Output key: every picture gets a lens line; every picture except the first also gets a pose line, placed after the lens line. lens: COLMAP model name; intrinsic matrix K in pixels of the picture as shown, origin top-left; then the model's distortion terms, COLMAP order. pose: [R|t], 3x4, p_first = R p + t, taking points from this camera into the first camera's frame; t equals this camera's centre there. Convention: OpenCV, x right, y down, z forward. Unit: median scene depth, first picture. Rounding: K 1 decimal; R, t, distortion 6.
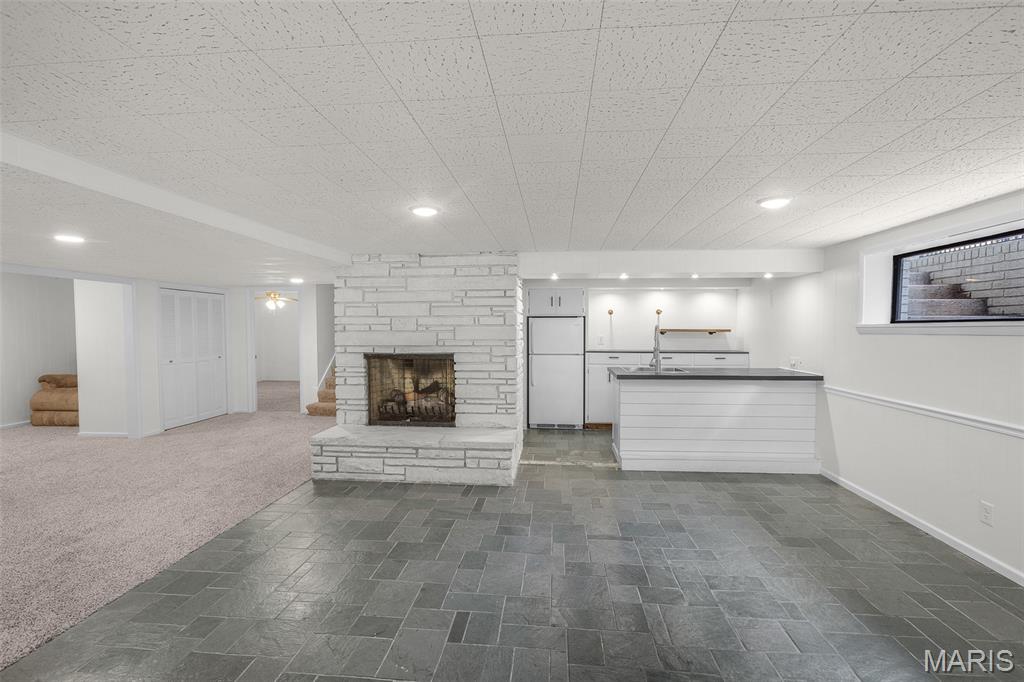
lens RADIAL K [[445.8, 0, 509.6], [0, 445.8, 330.3], [0, 0, 1]] dist [-0.001531, -0.000077]
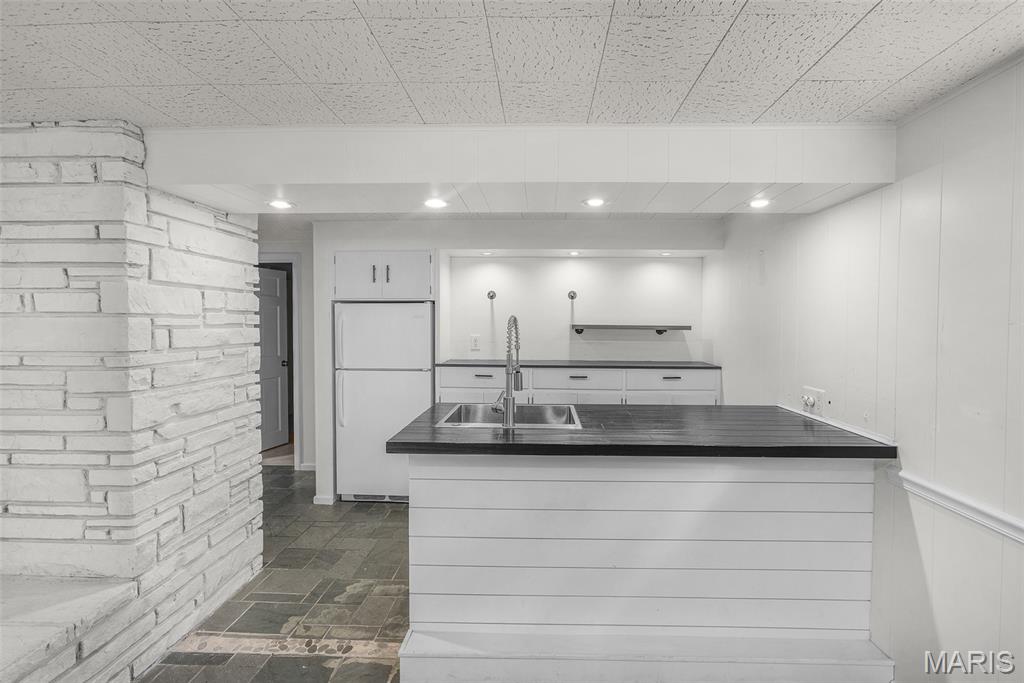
lens RADIAL K [[465.8, 0, 517.3], [0, 465.8, 319.2], [0, 0, 1]] dist [-0.019533, 0.009467]
pose [[0.997877, 0.004699, 0.064955, 0.317624], [-0.003982, 0.999930, -0.011158, -0.003696], [-0.065003, 0.010876, 0.997826, 0.567280]]
